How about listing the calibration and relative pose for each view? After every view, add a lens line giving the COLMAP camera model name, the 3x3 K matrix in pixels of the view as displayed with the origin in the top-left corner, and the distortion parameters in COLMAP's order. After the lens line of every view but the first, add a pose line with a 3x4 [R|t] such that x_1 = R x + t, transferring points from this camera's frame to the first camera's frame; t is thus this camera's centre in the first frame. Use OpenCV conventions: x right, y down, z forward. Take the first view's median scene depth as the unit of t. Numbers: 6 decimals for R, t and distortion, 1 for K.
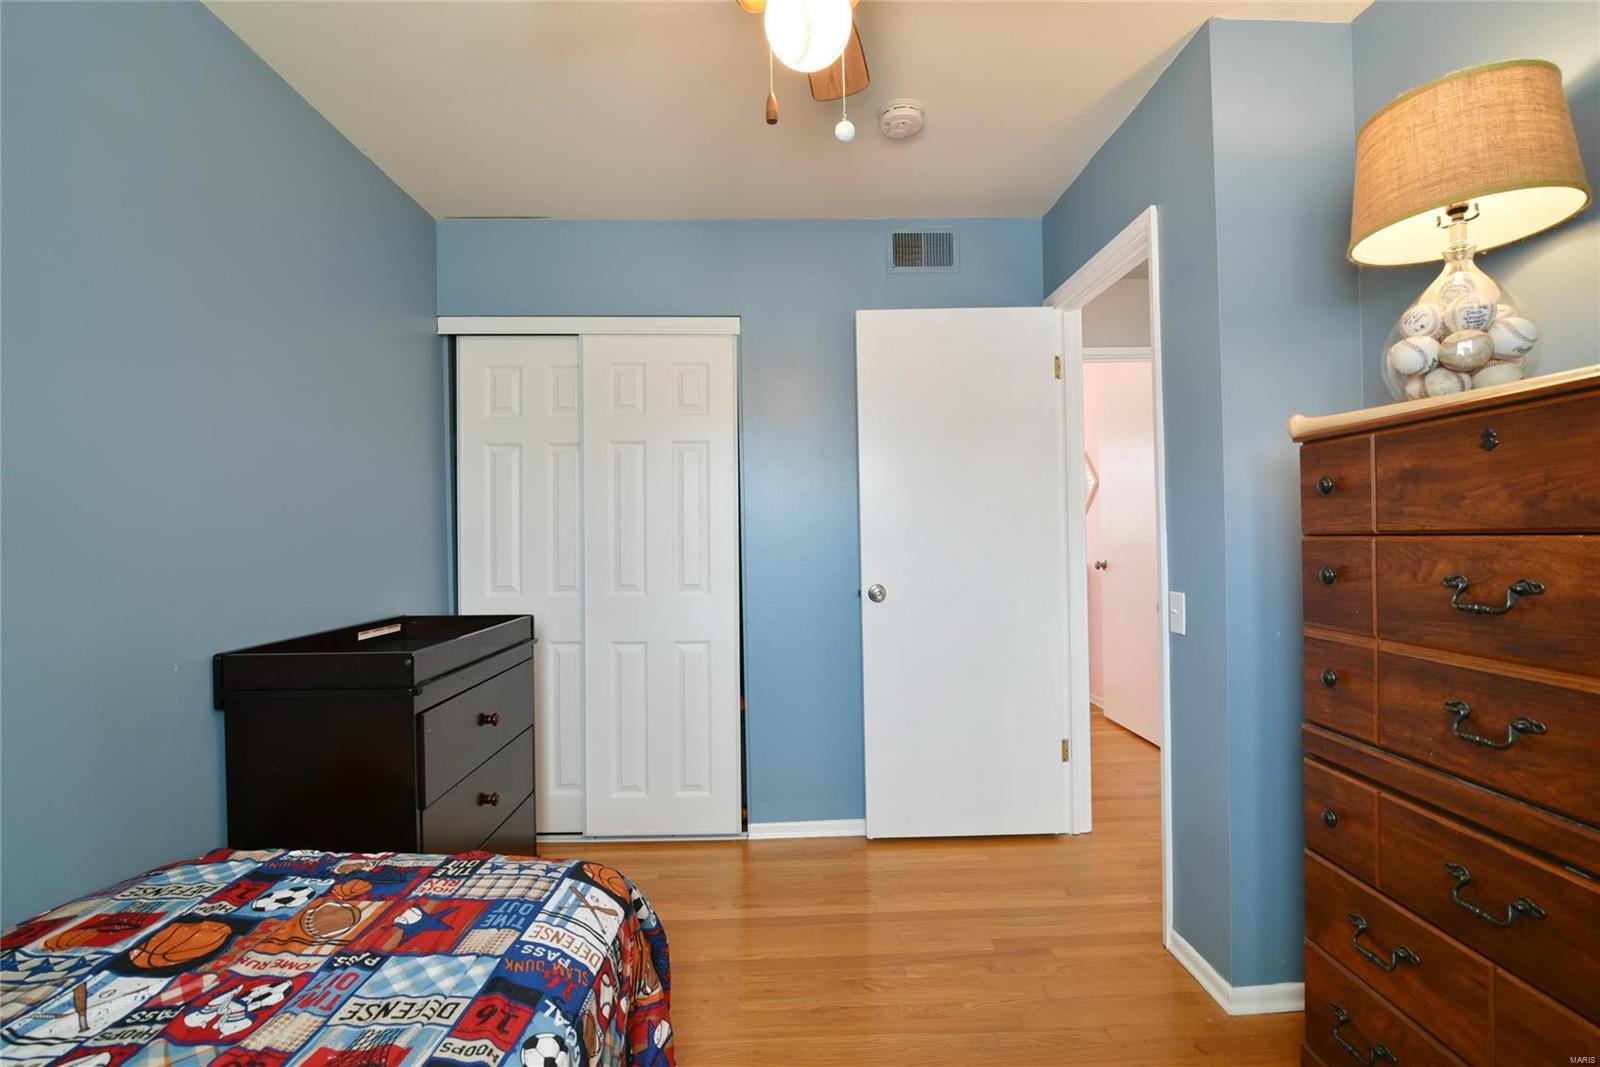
lens RADIAL K [[743.8, 0, 801.3], [0, 743.8, 535.5], [0, 0, 1]] dist [-0.016724, 0.000378]
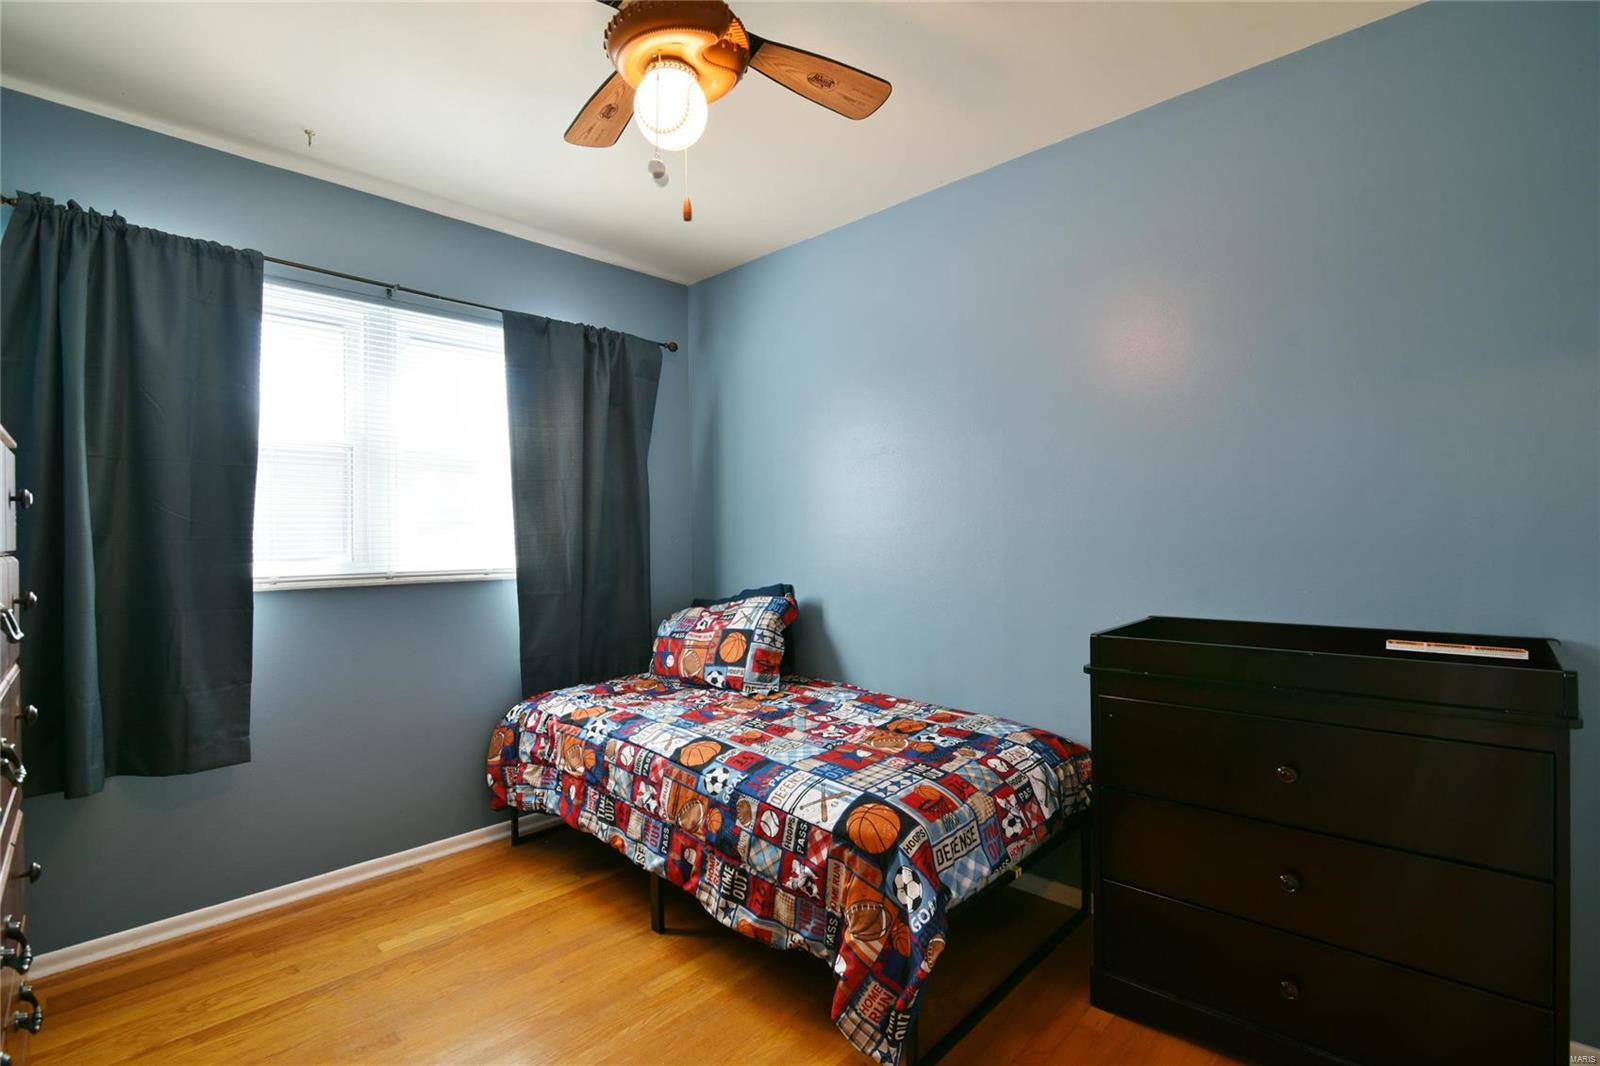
lens RADIAL K [[743.8, 0, 800.2], [0, 743.8, 530.0], [0, 0, 1]] dist [-0.016724, 0.000378]
pose [[-0.711906, 0.022899, -0.701901, 0.746381], [0.029436, 0.999563, 0.002755, -0.014944], [0.701657, -0.018700, -0.712269, 2.043725]]
